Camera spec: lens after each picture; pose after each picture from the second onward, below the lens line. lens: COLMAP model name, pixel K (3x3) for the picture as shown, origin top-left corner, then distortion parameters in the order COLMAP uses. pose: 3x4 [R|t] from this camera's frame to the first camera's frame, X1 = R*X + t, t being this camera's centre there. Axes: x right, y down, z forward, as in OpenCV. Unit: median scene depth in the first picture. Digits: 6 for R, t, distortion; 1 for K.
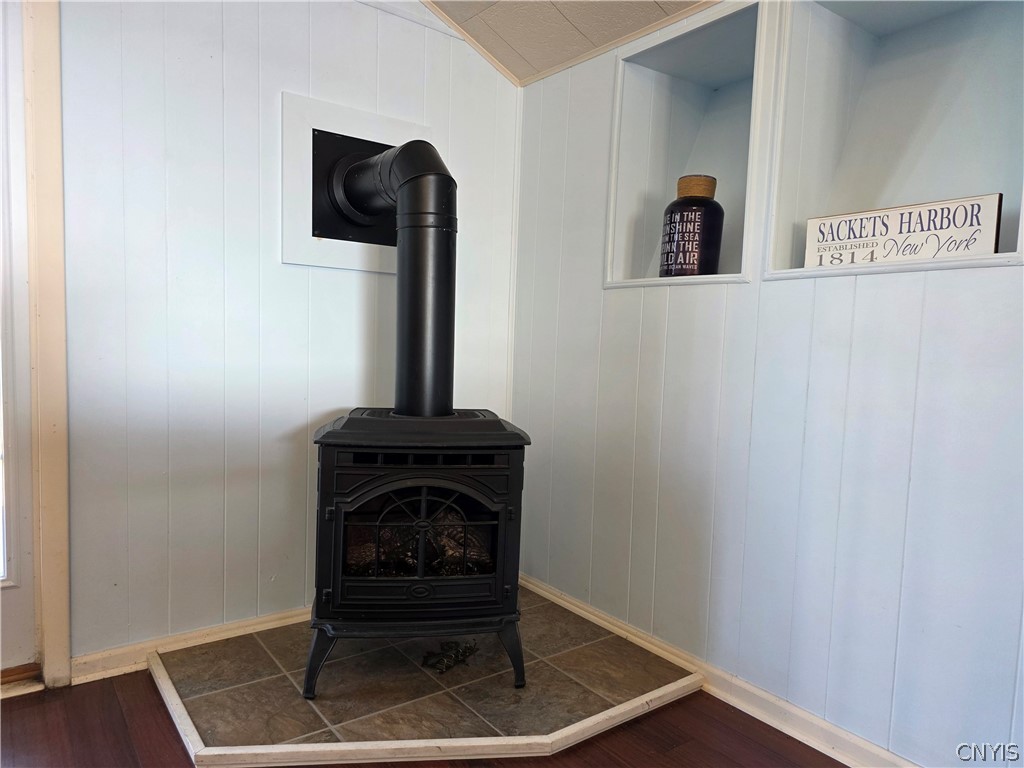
lens RADIAL K [[679.2, 0, 509.8], [0, 679.2, 384.0], [0, 0, 1]] dist [0.023915, -0.006397]
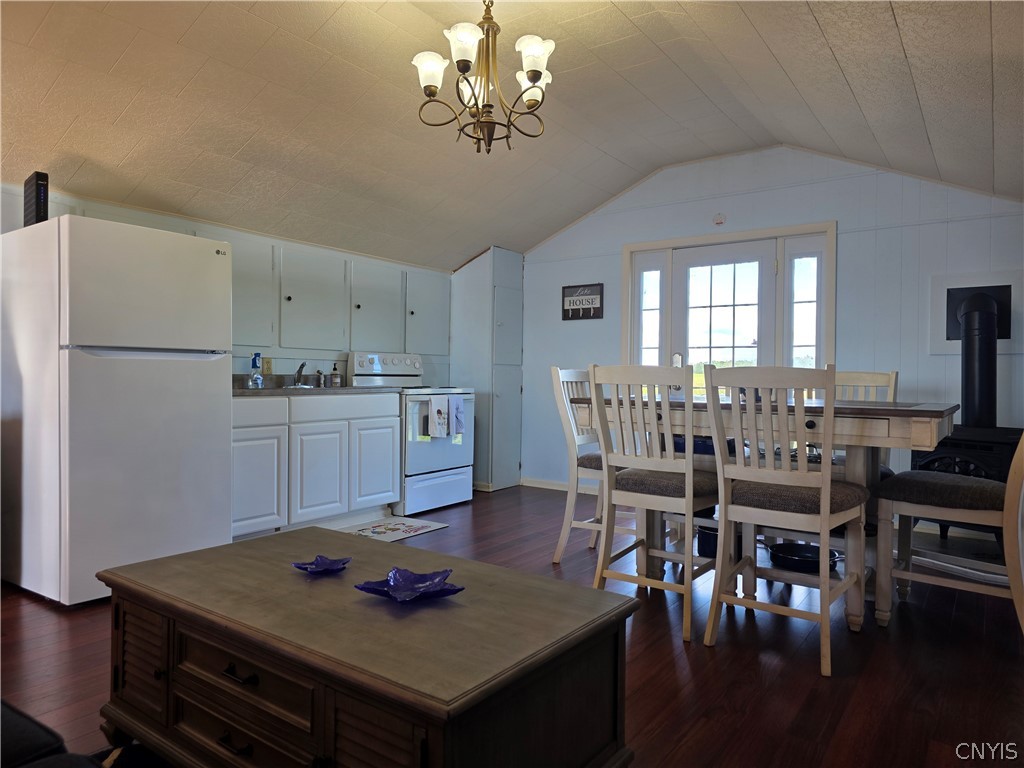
lens RADIAL K [[679.2, 0, 515.1], [0, 679.2, 379.3], [0, 0, 1]] dist [0.023915, -0.006397]
pose [[0.302415, -0.027460, -0.952781, 1.332499], [-0.058855, 0.997140, -0.047420, 0.075491], [0.951357, 0.070417, 0.299934, -0.874239]]
